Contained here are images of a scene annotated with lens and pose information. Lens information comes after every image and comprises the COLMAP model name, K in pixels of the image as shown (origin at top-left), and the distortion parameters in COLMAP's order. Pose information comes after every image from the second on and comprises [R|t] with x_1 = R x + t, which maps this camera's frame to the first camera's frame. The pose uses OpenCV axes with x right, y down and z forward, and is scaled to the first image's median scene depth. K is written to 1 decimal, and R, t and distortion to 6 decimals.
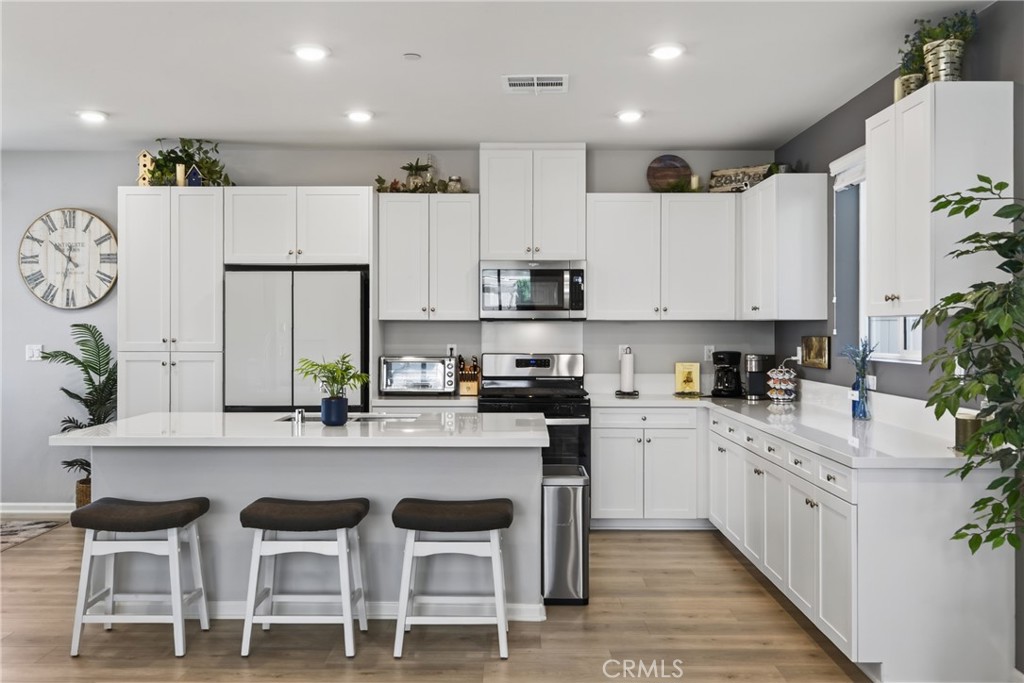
lens RADIAL K [[883.2, 0, 511.9], [0, 883.2, 337.4], [0, 0, 1]] dist [0.020747, 0.006201]
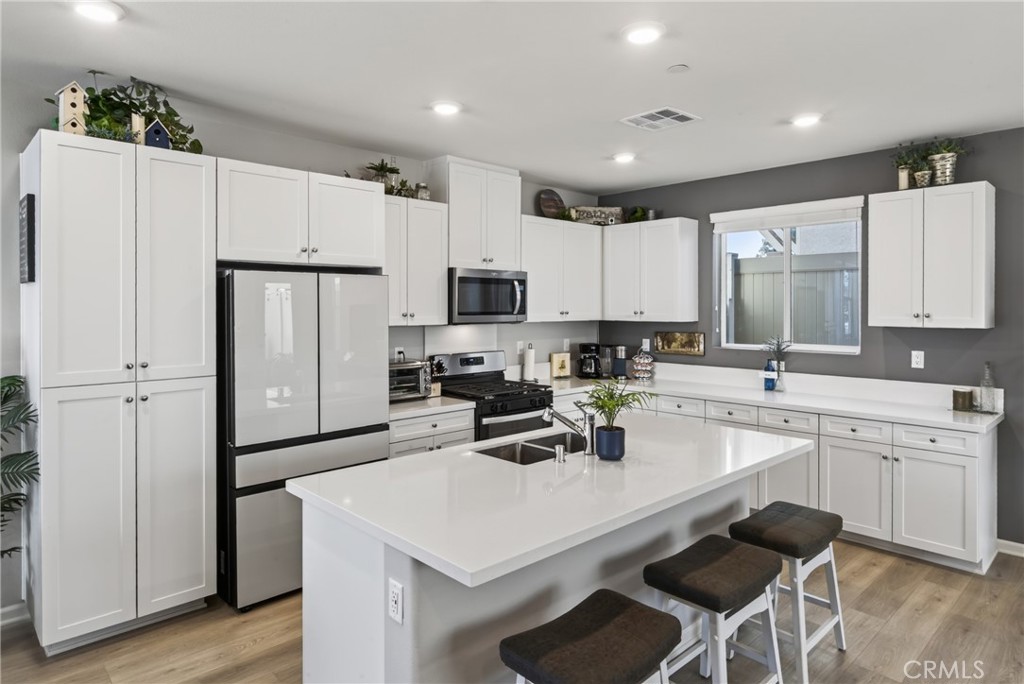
lens RADIAL K [[607.4, 0, 522.5], [0, 607.4, 312.3], [0, 0, 1]] dist [0.004995, -0.003296]
pose [[0.716364, -0.007362, 0.697688, -0.488964], [0.007647, 0.999967, 0.002701, -0.036279], [-0.697685, 0.003401, 0.716397, 0.435189]]
